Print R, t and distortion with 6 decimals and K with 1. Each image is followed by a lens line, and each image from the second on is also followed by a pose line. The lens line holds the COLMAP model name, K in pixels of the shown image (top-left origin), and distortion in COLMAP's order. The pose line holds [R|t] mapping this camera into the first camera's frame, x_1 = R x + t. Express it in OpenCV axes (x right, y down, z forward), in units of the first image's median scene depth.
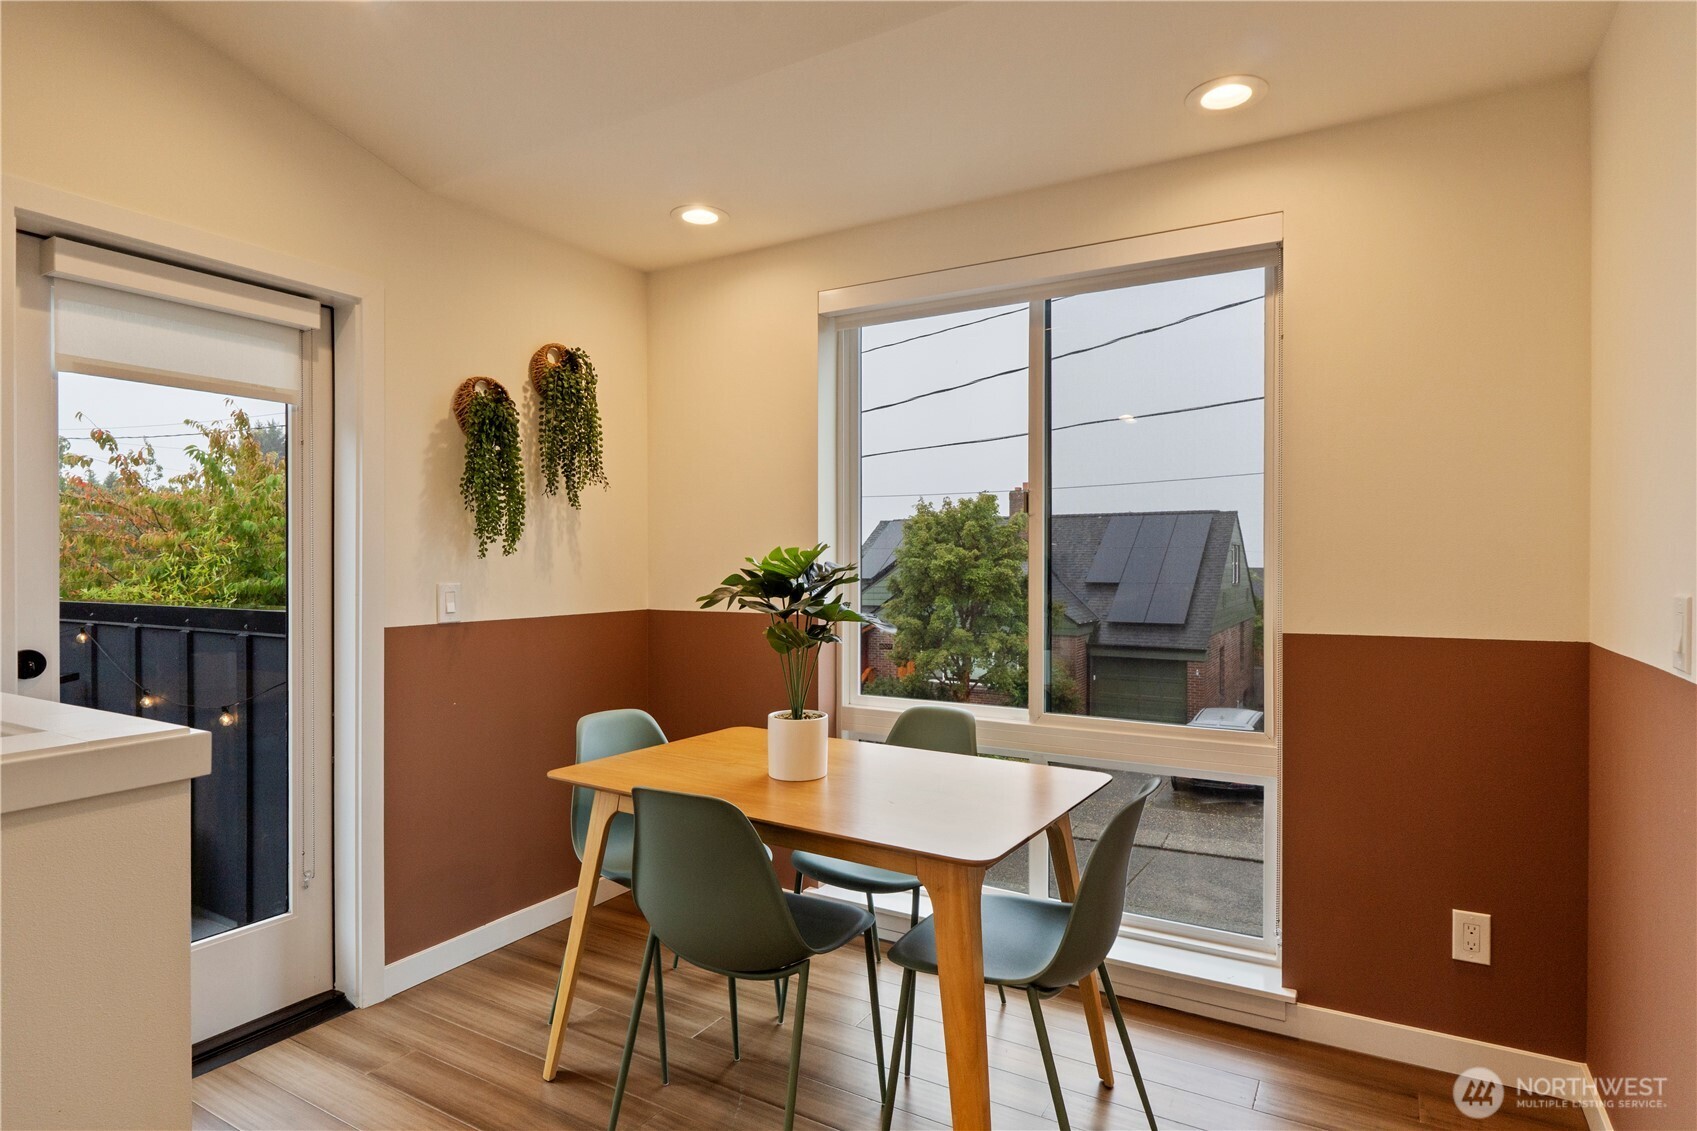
lens RADIAL K [[899.3, 0, 858.0], [0, 899.3, 560.3], [0, 0, 1]] dist [0.001031, 0.000386]
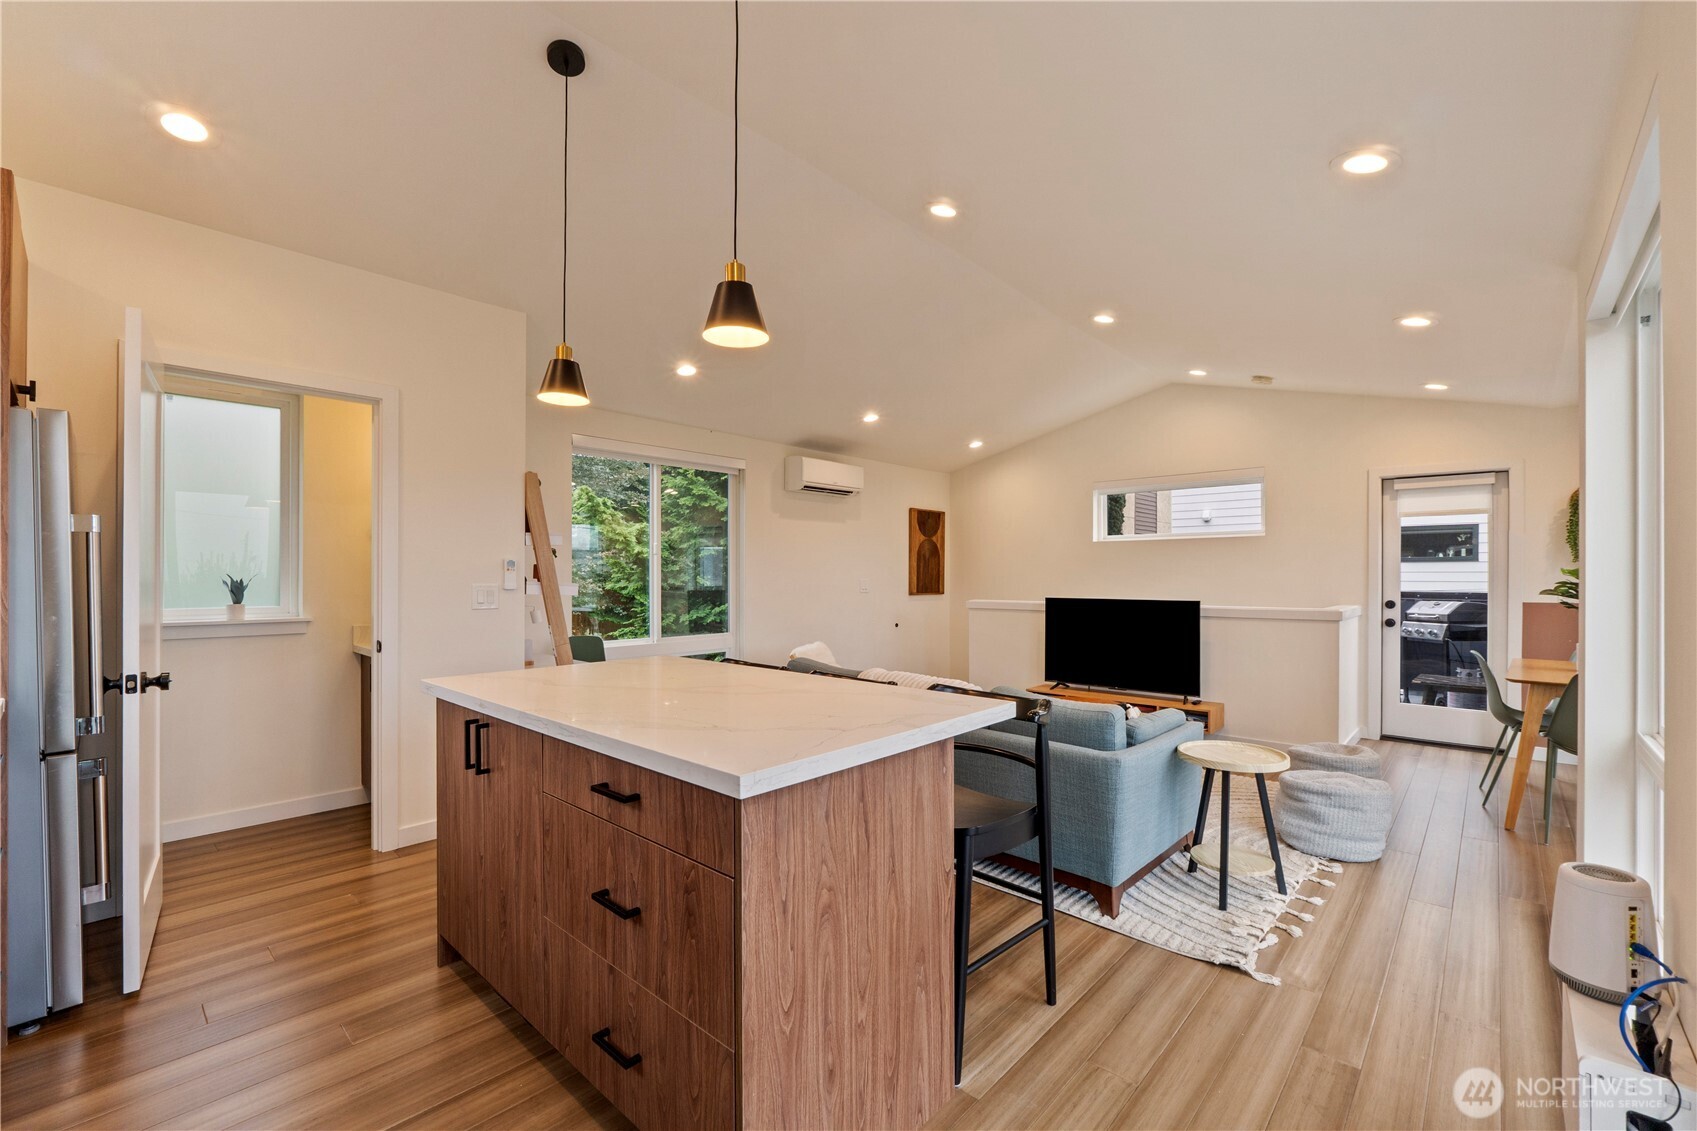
lens RADIAL K [[712.7, 0, 861.0], [0, 712.7, 572.7], [0, 0, 1]] dist [-0.002024, -0.000168]
pose [[-0.202487, -0.002668, -0.979281, 1.441061], [-0.001413, 0.999996, -0.002433, 0.001629], [0.979284, 0.000891, -0.202489, -0.283546]]
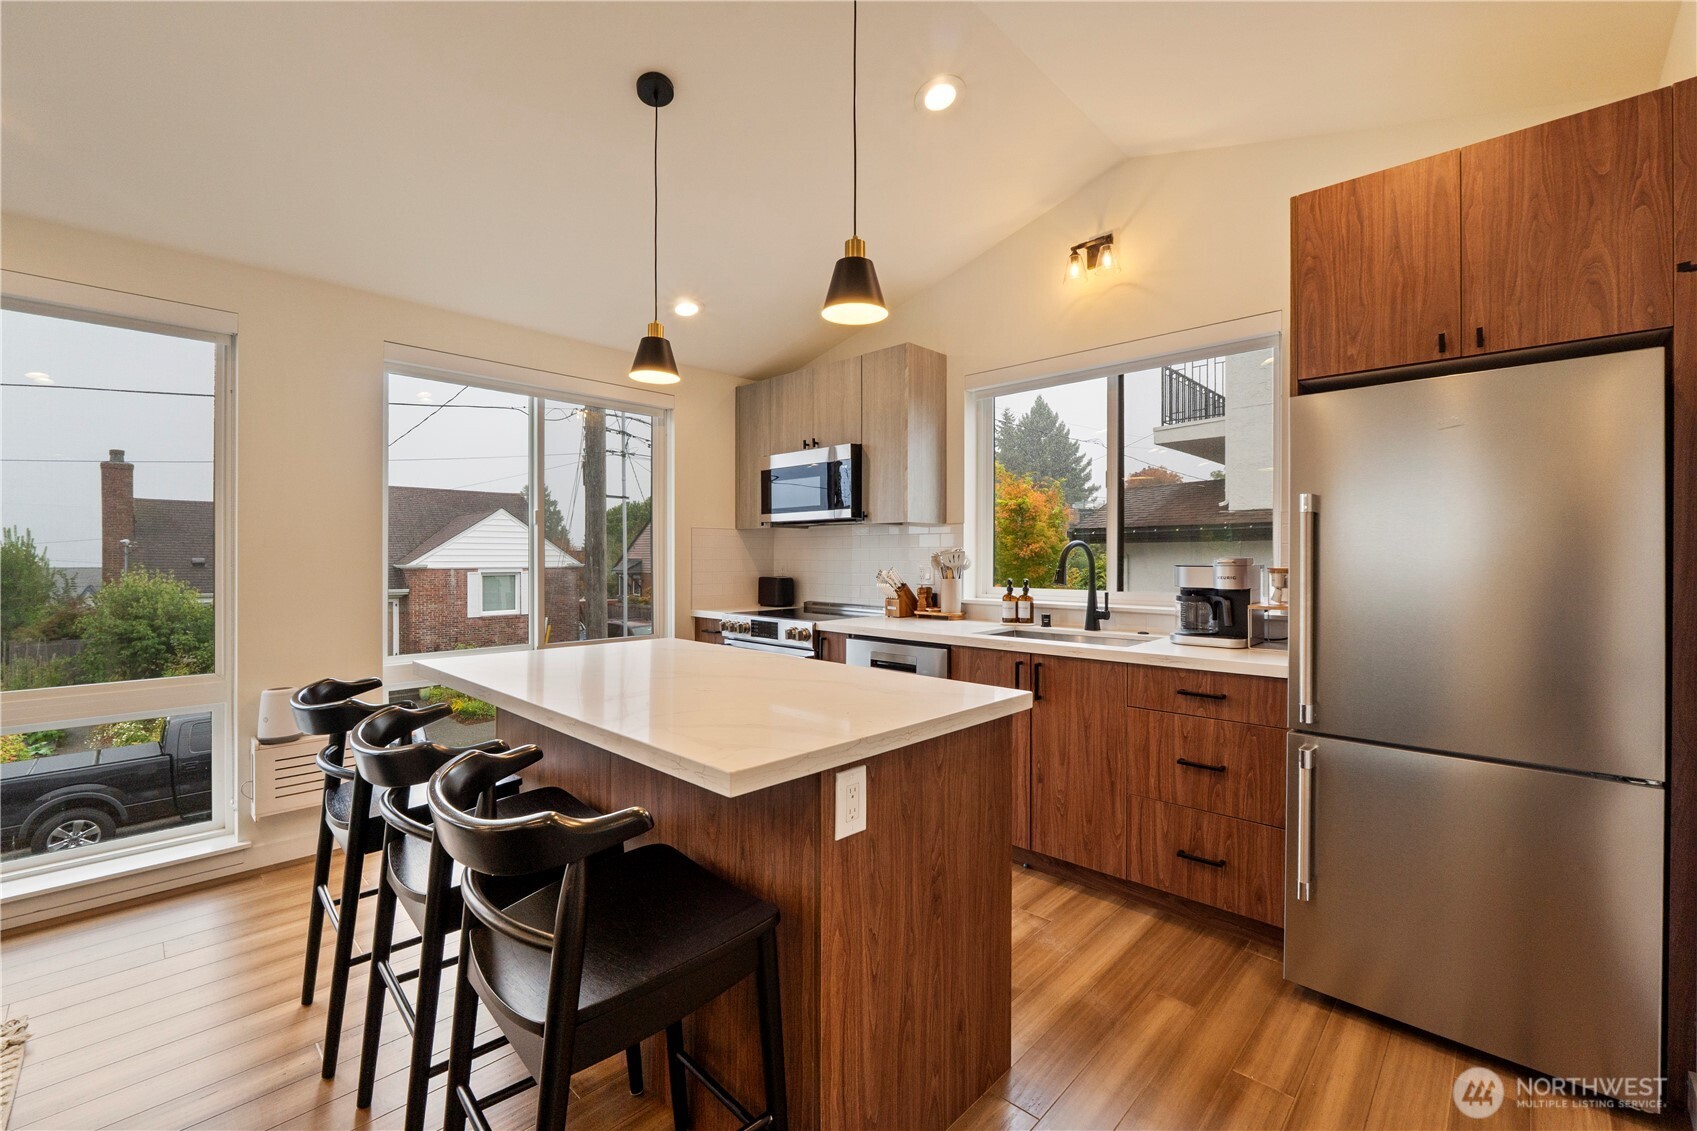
lens RADIAL K [[715.6, 0, 860.3], [0, 715.6, 555.8], [0, 0, 1]] dist [-0.003350, -0.000699]
pose [[0.230035, 0.000620, 0.973182, 0.180785], [-0.002677, 0.999996, -0.000004, 0.002912], [-0.973179, -0.002605, 0.230036, -0.901658]]
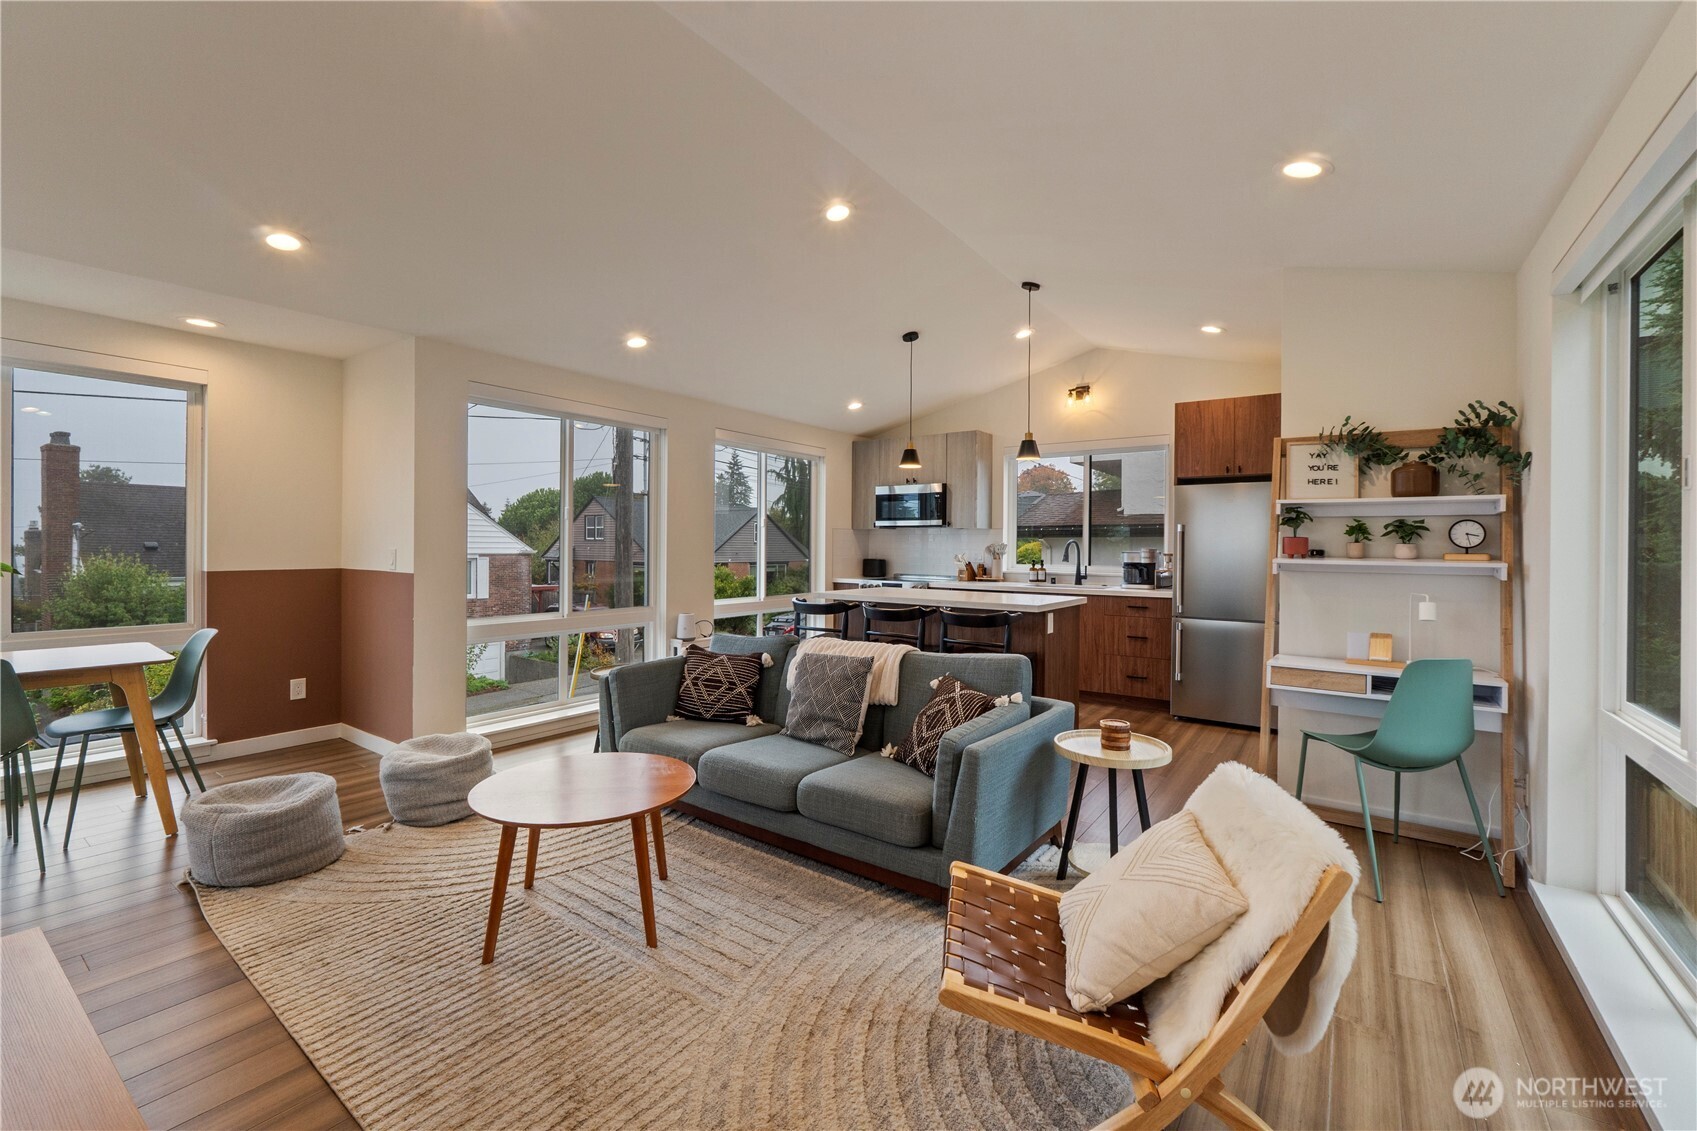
lens RADIAL K [[711.2, 0, 858.7], [0, 711.2, 545.7], [0, 0, 1]] dist [-0.000525, 0.000073]
pose [[0.090803, 0.000776, 0.995869, -0.850792], [-0.010713, 0.999943, 0.000198, 0.003483], [-0.995811, -0.010686, 0.090806, -0.538267]]
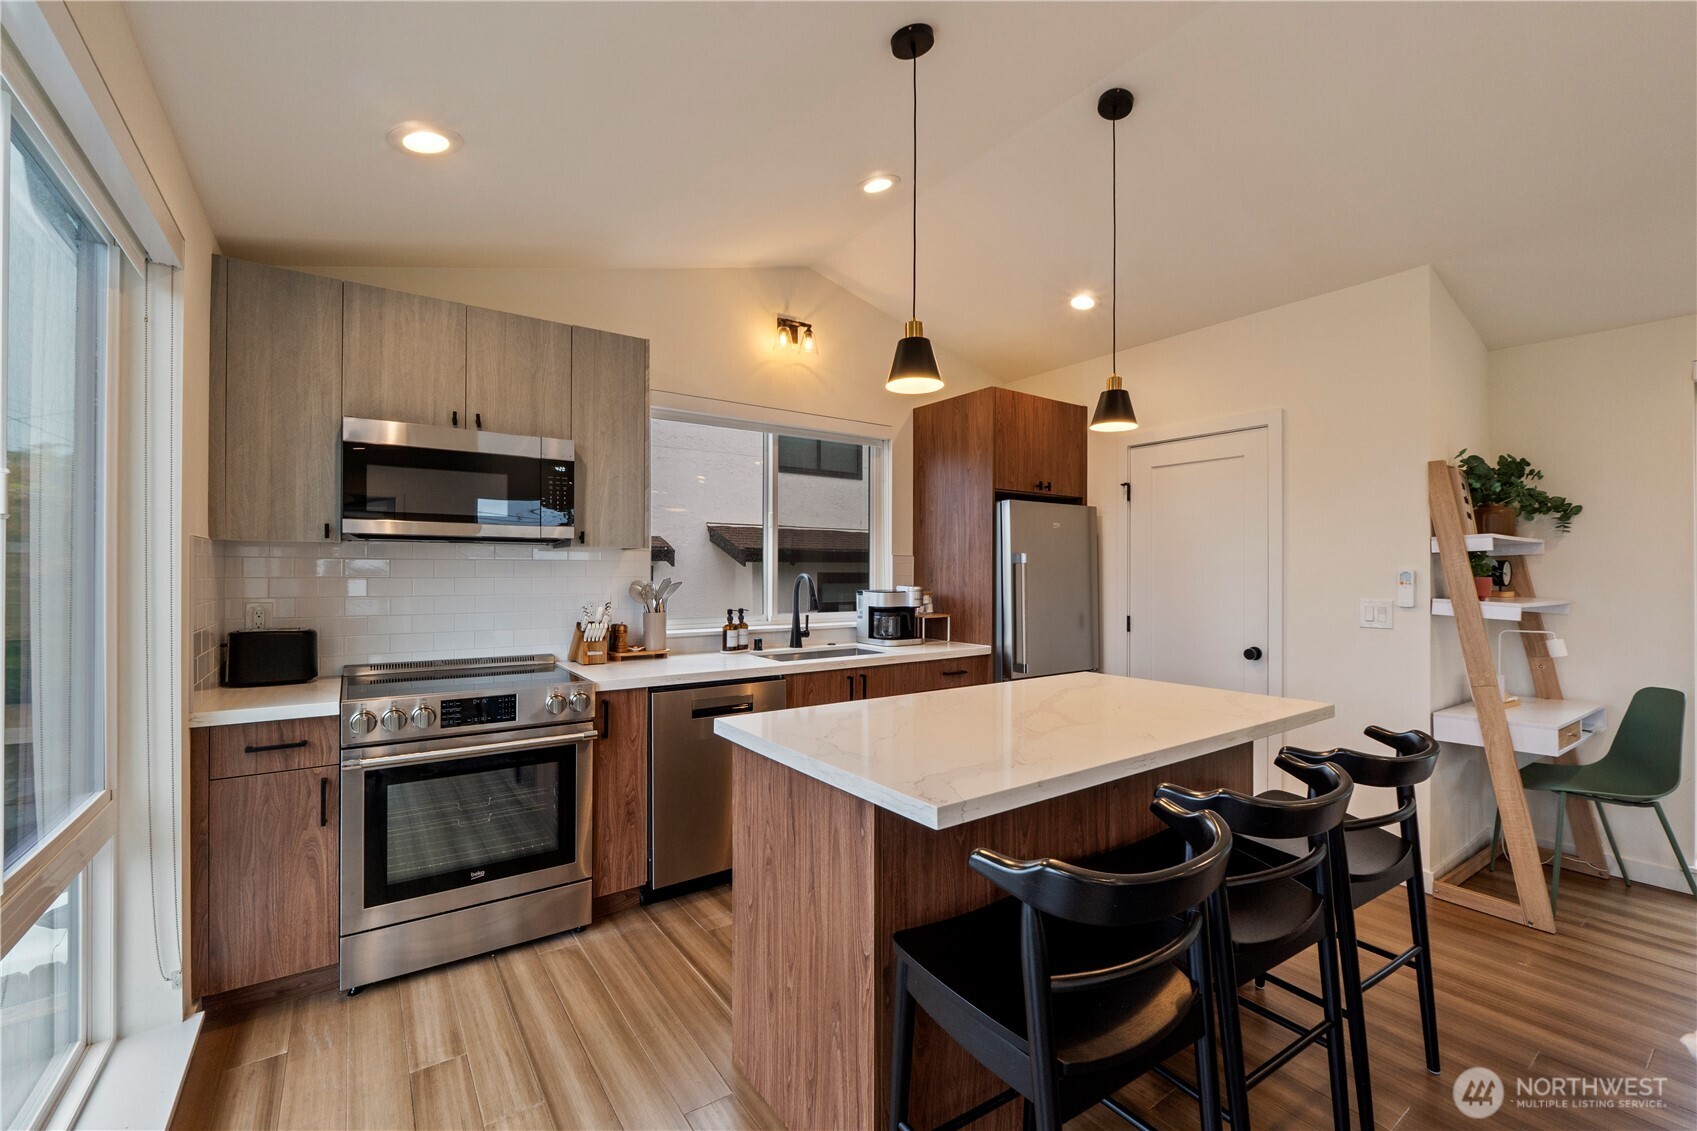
lens RADIAL K [[712.7, 0, 861.0], [0, 712.7, 572.7], [0, 0, 1]] dist [-0.002024, -0.000168]
pose [[-0.912274, -0.002266, 0.409575, 0.669231], [-0.002808, 0.999996, -0.000721, -0.019621], [-0.409572, -0.001808, -0.912276, 0.113767]]
